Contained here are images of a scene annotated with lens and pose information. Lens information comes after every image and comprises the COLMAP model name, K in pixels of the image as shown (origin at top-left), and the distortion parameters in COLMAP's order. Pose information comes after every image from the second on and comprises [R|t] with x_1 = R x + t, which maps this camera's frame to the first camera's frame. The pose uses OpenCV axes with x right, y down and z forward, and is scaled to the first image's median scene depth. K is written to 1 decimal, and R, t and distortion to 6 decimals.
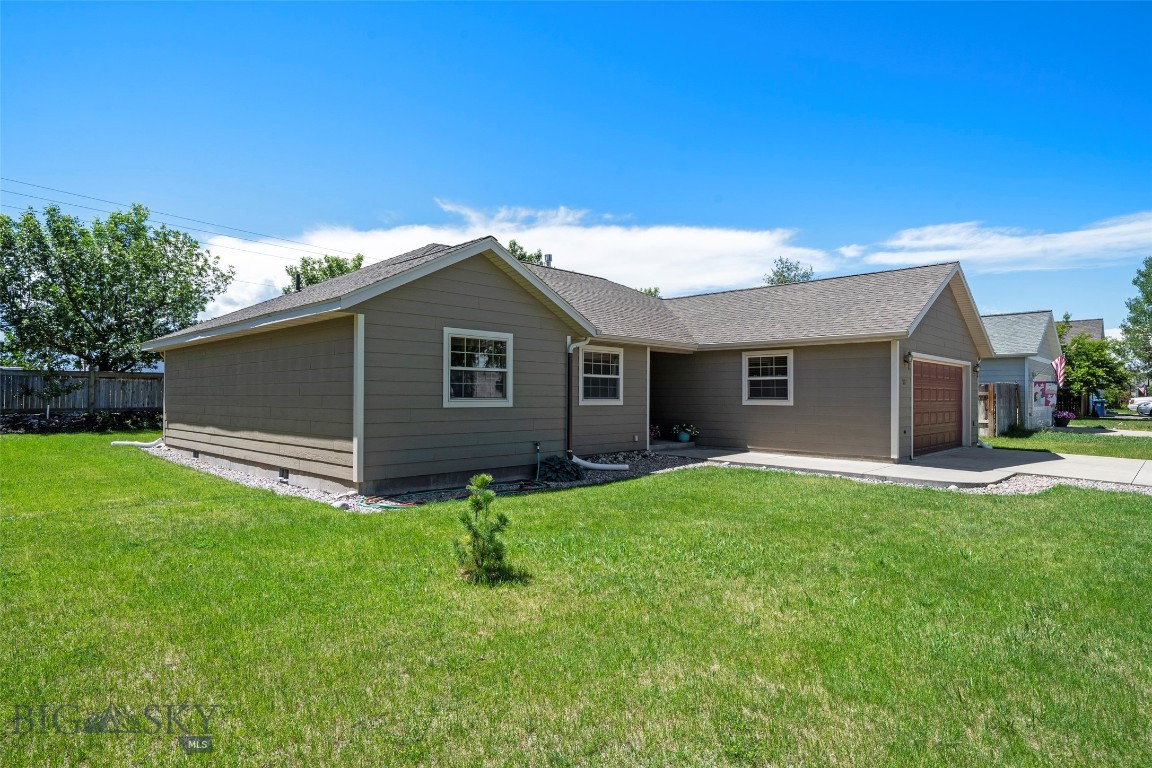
lens RADIAL K [[644.7, 0, 576.0], [0, 644.7, 384.0], [0, 0, 1]] dist [-0.000758, -0.019310]
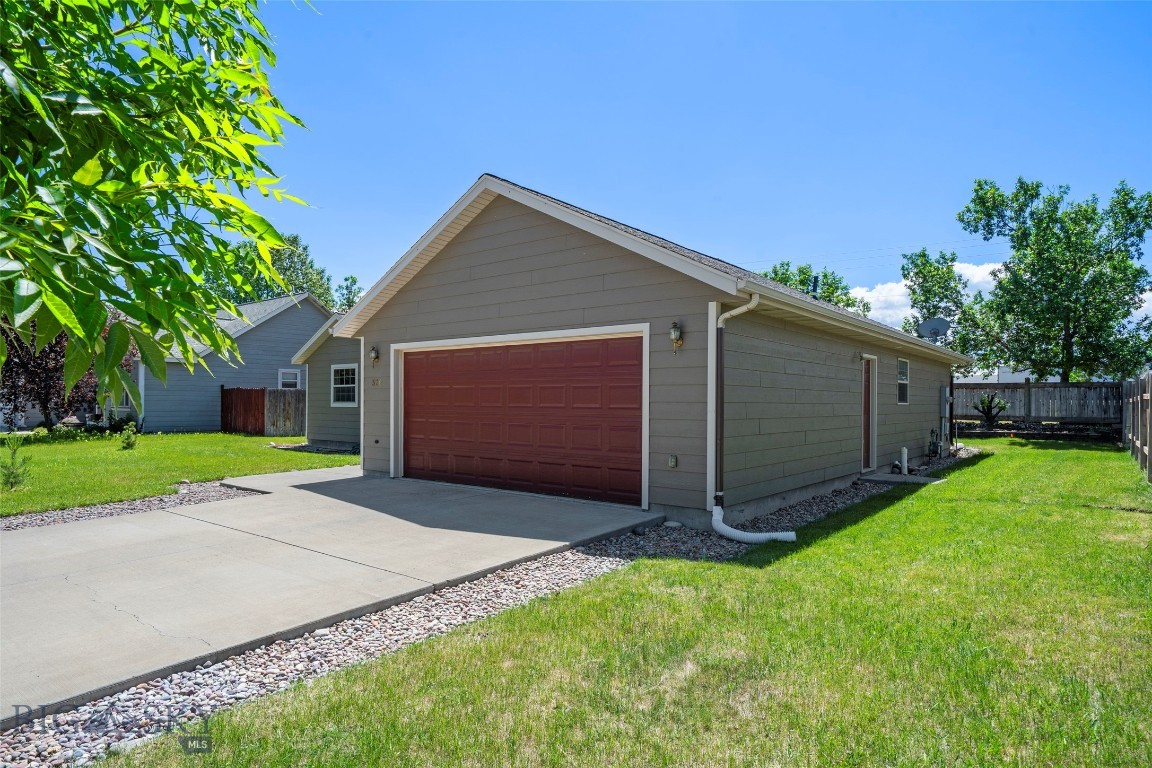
lens RADIAL K [[668.2, 0, 576.0], [0, 668.2, 384.0], [0, 0, 1]] dist [0.002441, -0.000647]
pose [[0.077037, -0.030952, -0.996548, 1.241929], [0.009903, 0.999492, -0.030278, 0.024952], [0.996979, -0.007536, 0.077305, 1.058532]]
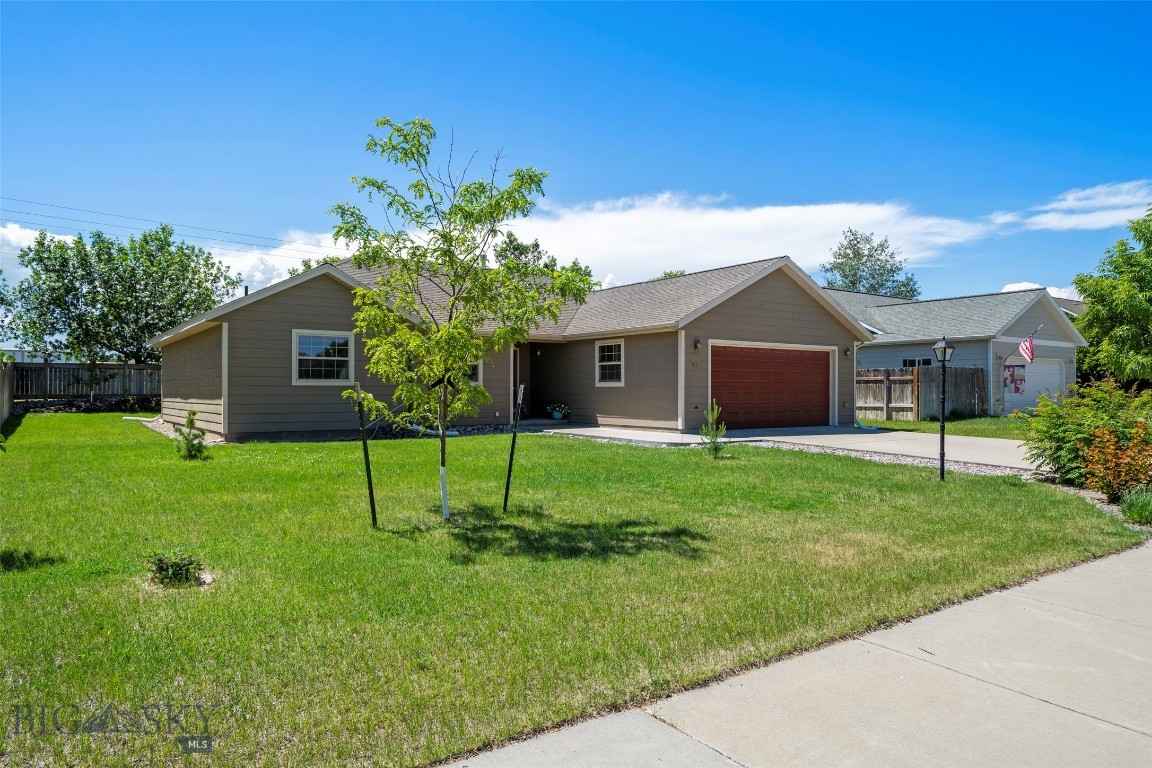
lens RADIAL K [[764.1, 0, 576.0], [0, 764.1, 384.0], [0, 0, 1]] dist [-0.007725, -0.001105]
pose [[0.981840, -0.005194, -0.189641, 0.496099], [0.006987, 0.999937, 0.008787, 0.015507], [0.189583, -0.009952, 0.981814, -0.370041]]
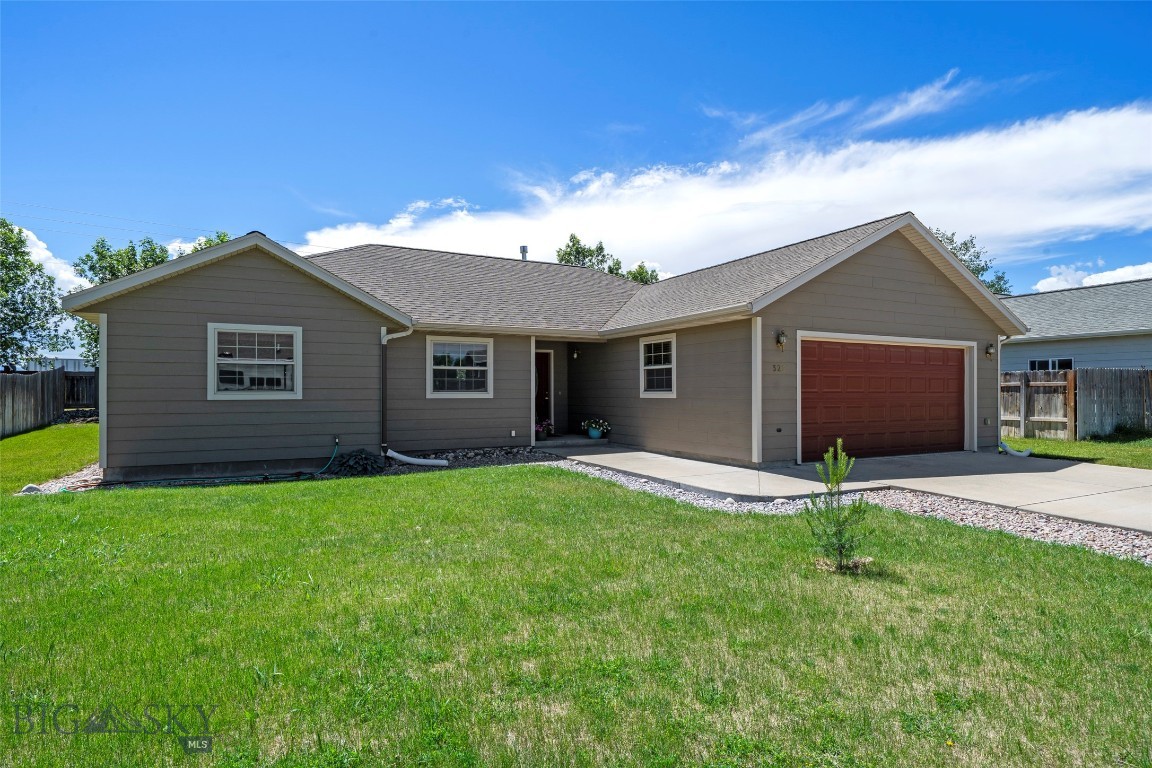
lens RADIAL K [[626.2, 0, 576.0], [0, 626.2, 384.0], [0, 0, 1]] dist [-0.003657, -0.000784]
pose [[0.946927, -0.009767, -0.321300, 0.462147], [0.011274, 0.999932, 0.002829, 0.010077], [0.321250, -0.006301, 0.946973, 0.156600]]
